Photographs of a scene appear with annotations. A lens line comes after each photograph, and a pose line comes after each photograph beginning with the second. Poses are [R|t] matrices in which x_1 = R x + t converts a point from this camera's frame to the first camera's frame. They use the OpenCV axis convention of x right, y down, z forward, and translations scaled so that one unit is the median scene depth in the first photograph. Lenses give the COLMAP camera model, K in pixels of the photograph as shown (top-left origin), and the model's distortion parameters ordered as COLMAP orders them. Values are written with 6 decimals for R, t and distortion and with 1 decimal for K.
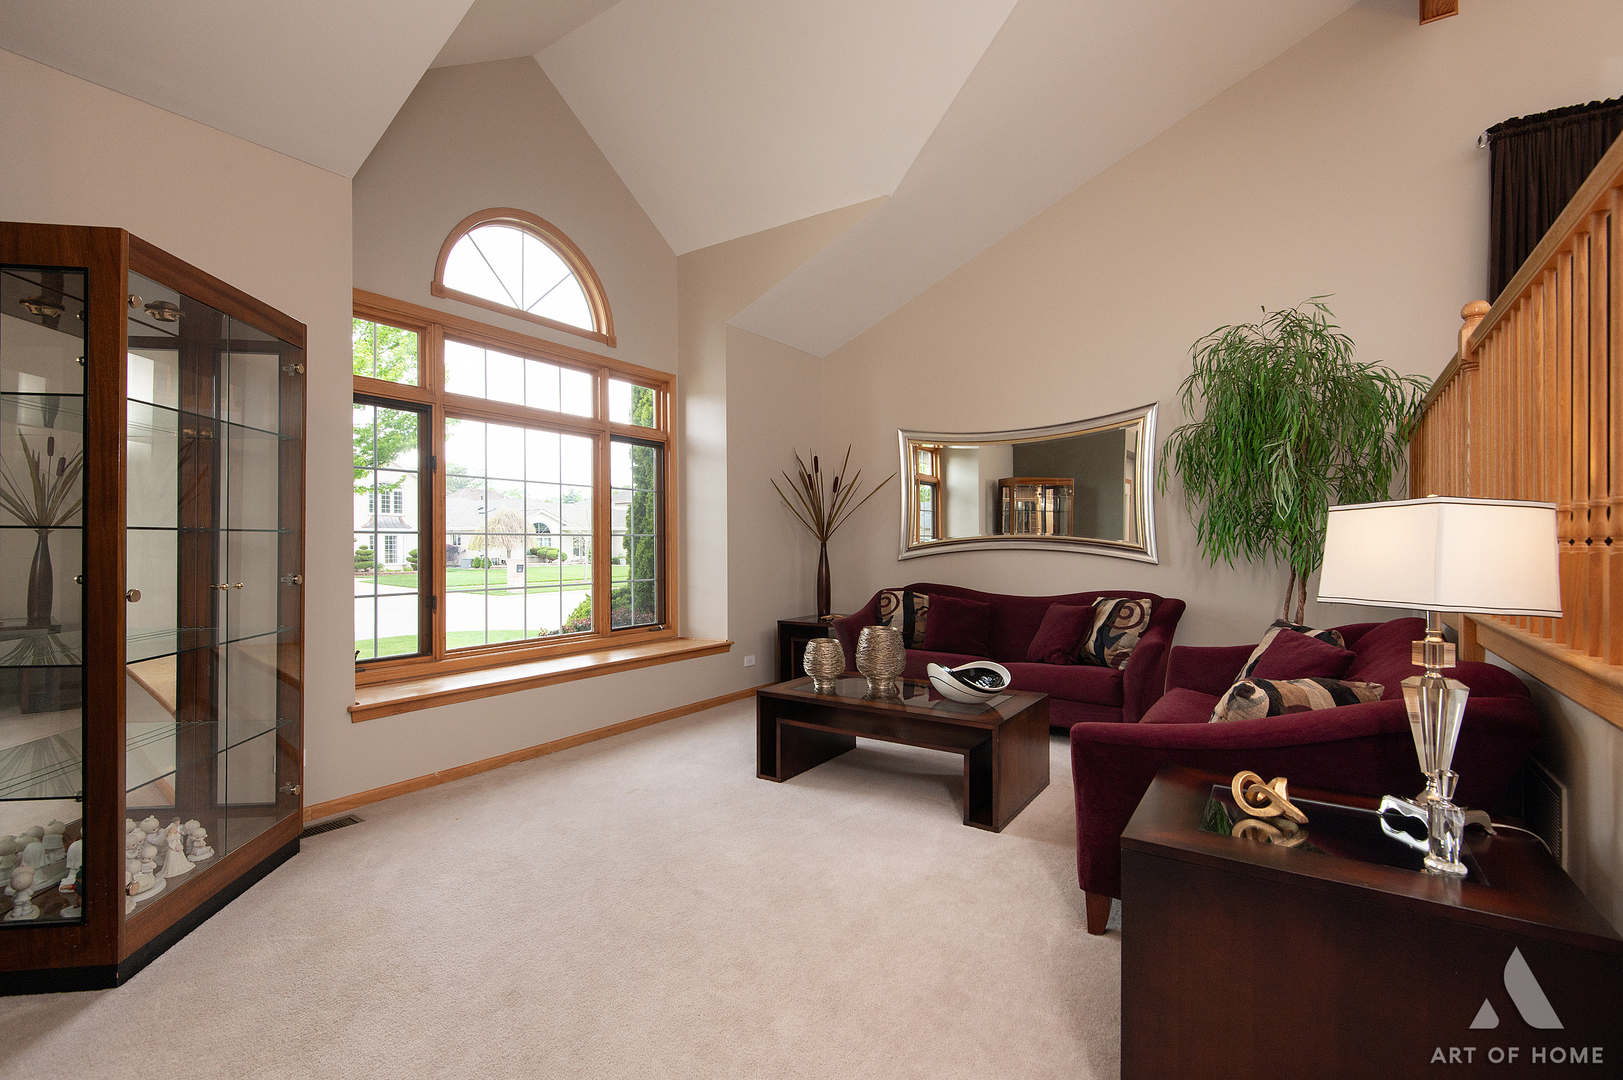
lens RADIAL K [[729.2, 0, 812.3], [0, 729.2, 538.3], [0, 0, 1]] dist [0.001652, -0.004247]
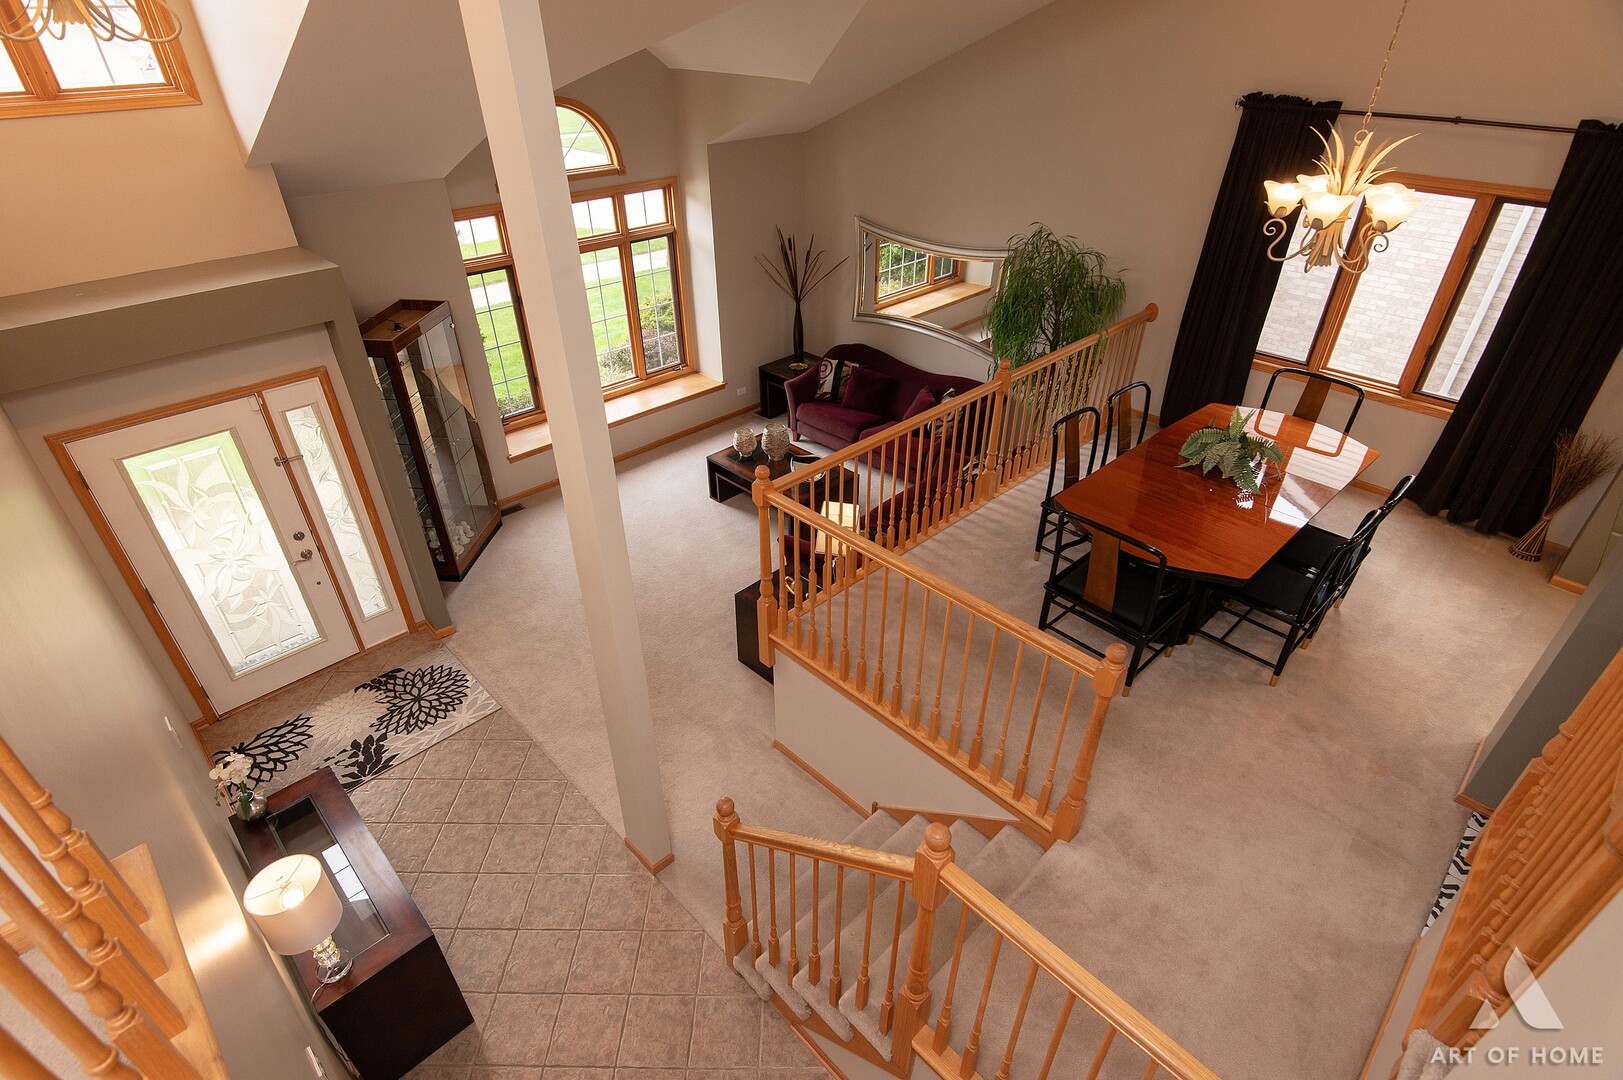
lens RADIAL K [[821.8, 0, 813.0], [0, 821.8, 544.4], [0, 0, 1]] dist [0.000584, -0.000016]
pose [[0.980445, 0.109215, -0.163705, 0.398024], [0.001850, 0.826714, 0.562619, -0.560580], [0.196784, -0.551920, 0.810346, -0.546685]]
